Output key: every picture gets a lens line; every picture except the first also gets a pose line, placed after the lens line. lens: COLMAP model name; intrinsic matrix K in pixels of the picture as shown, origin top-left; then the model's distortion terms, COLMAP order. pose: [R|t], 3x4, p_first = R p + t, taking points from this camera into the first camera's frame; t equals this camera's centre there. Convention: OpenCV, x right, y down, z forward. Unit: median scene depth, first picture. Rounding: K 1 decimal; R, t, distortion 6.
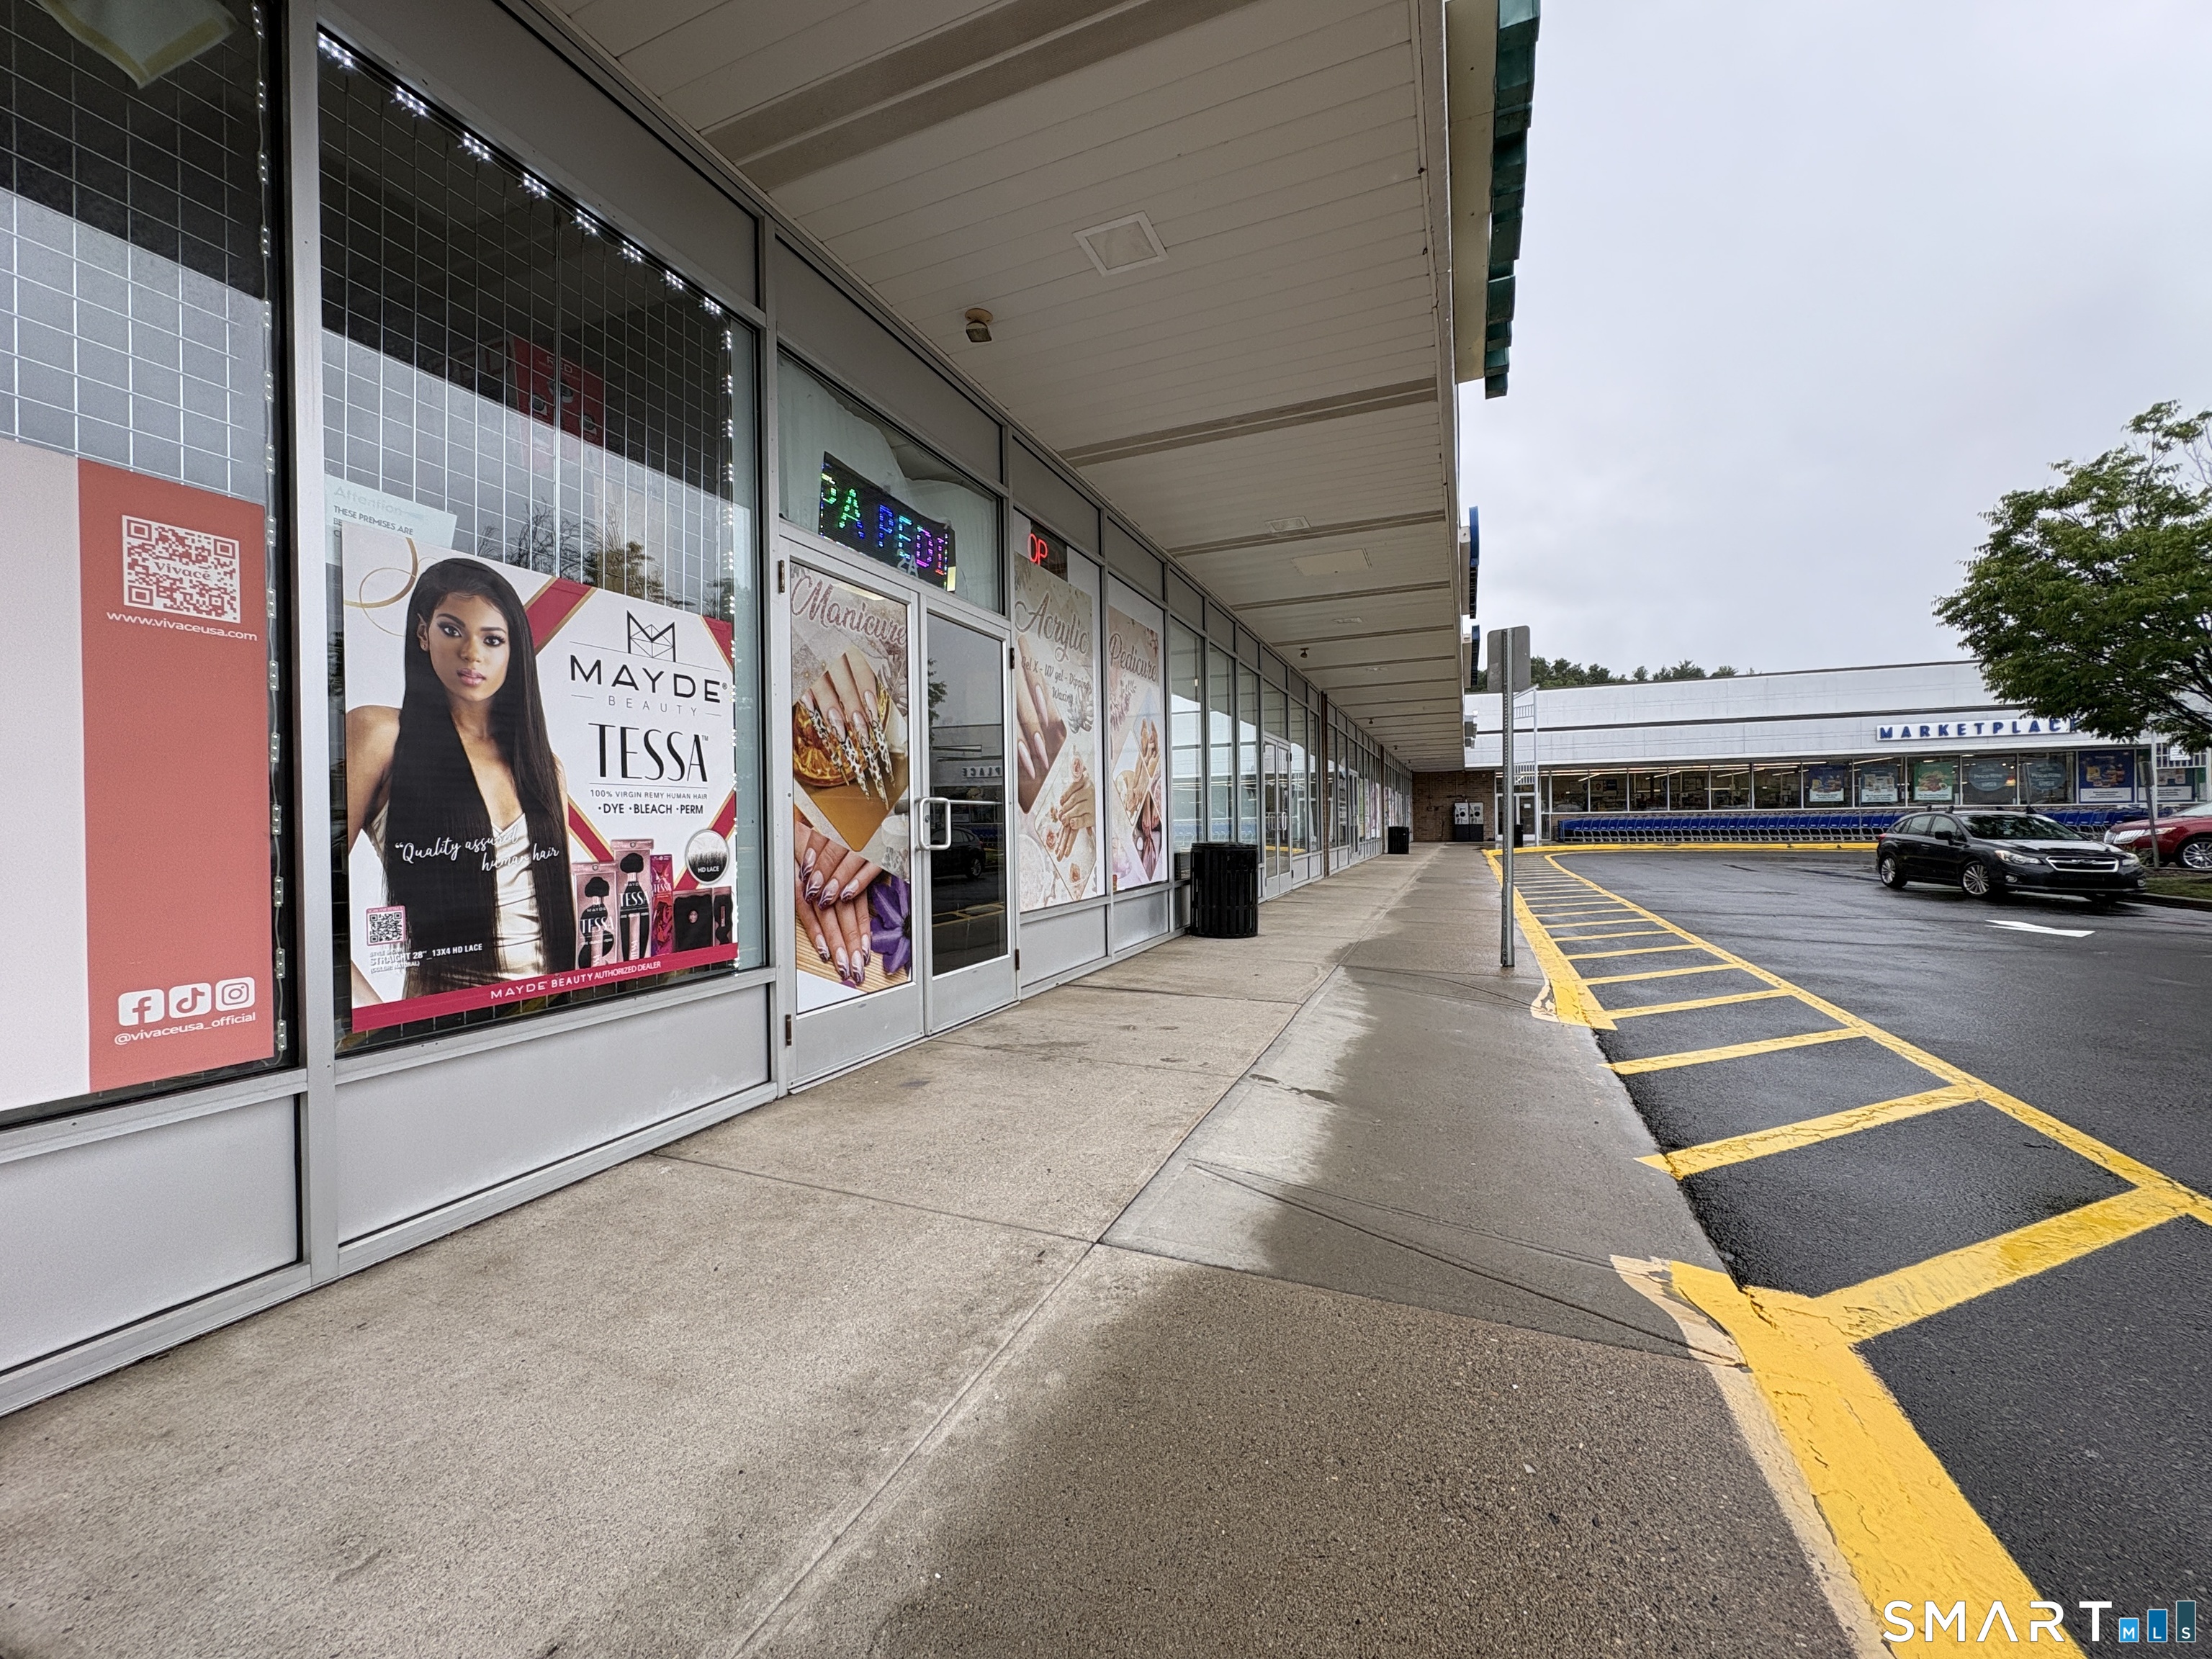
lens RADIAL K [[882.5, 0, 1109.5], [0, 882.5, 825.3], [0, 0, 1]] dist [0.001551, -0.000288]
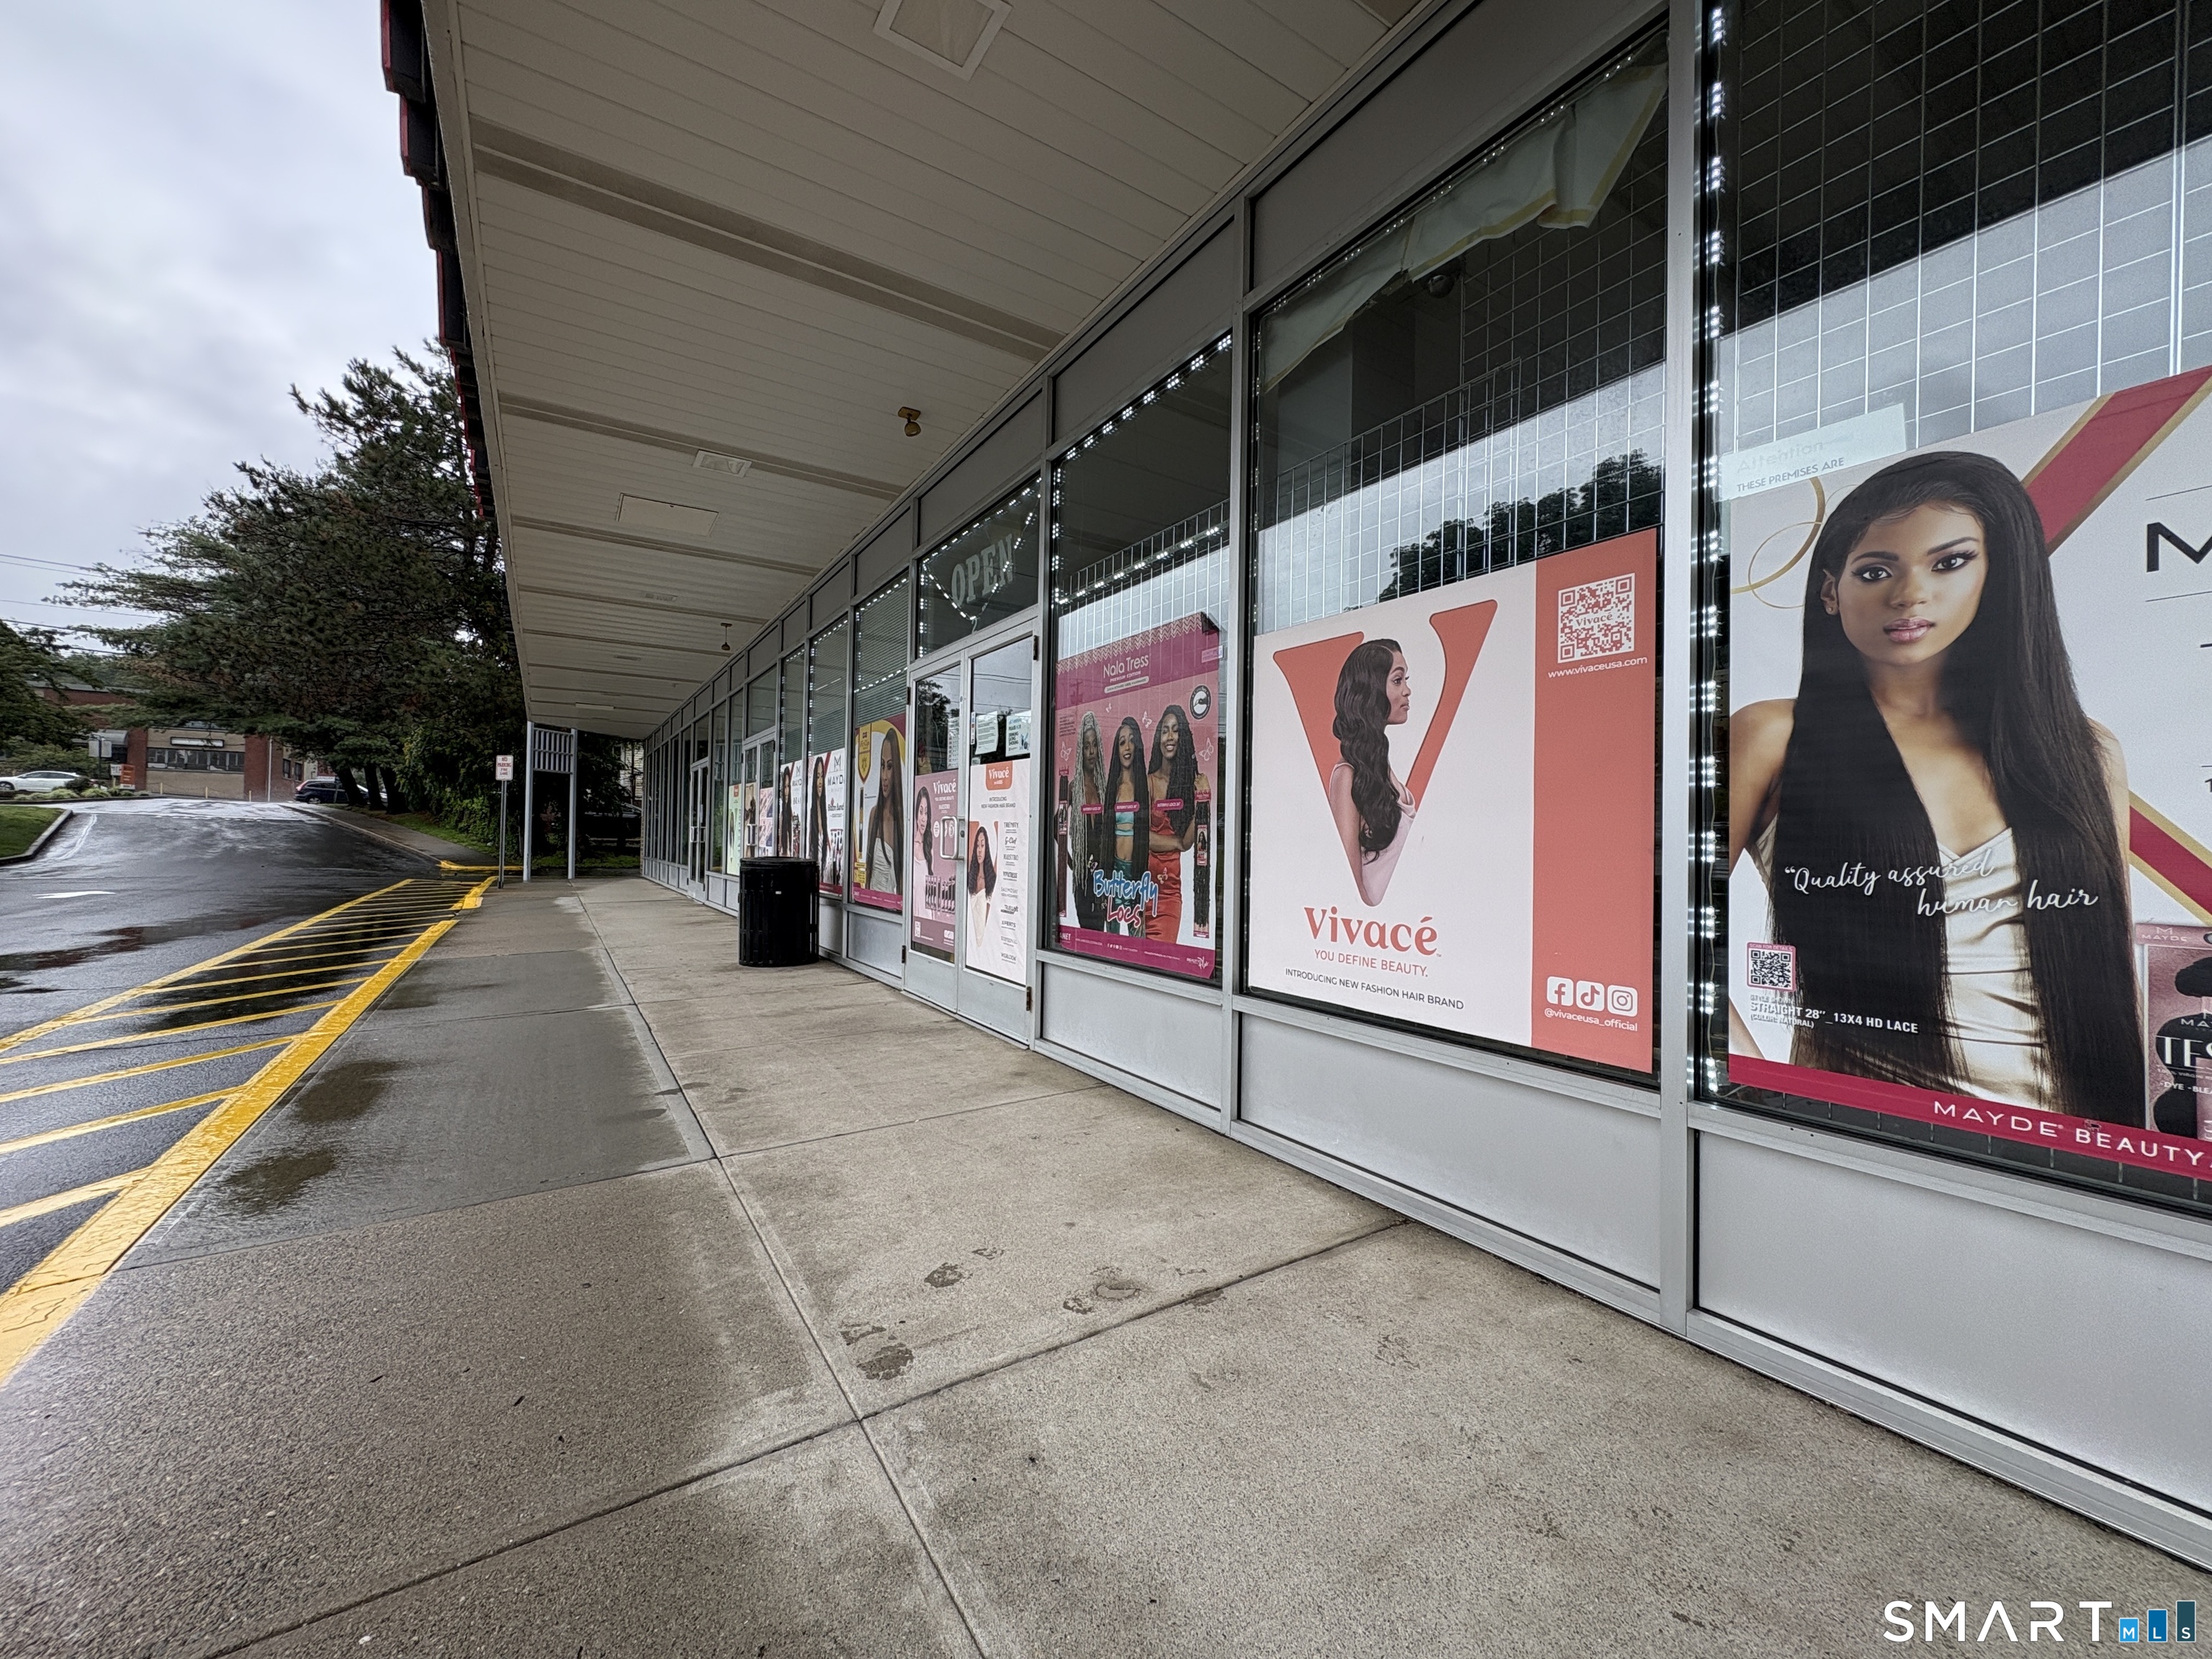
lens RADIAL K [[882.5, 0, 1109.5], [0, 882.5, 825.3], [0, 0, 1]] dist [0.001551, -0.000288]
pose [[-0.578971, -0.008082, -0.815308, 0.194602], [-0.007515, 0.999961, -0.004575, -0.008920], [0.815313, 0.003478, -0.579010, 0.913842]]
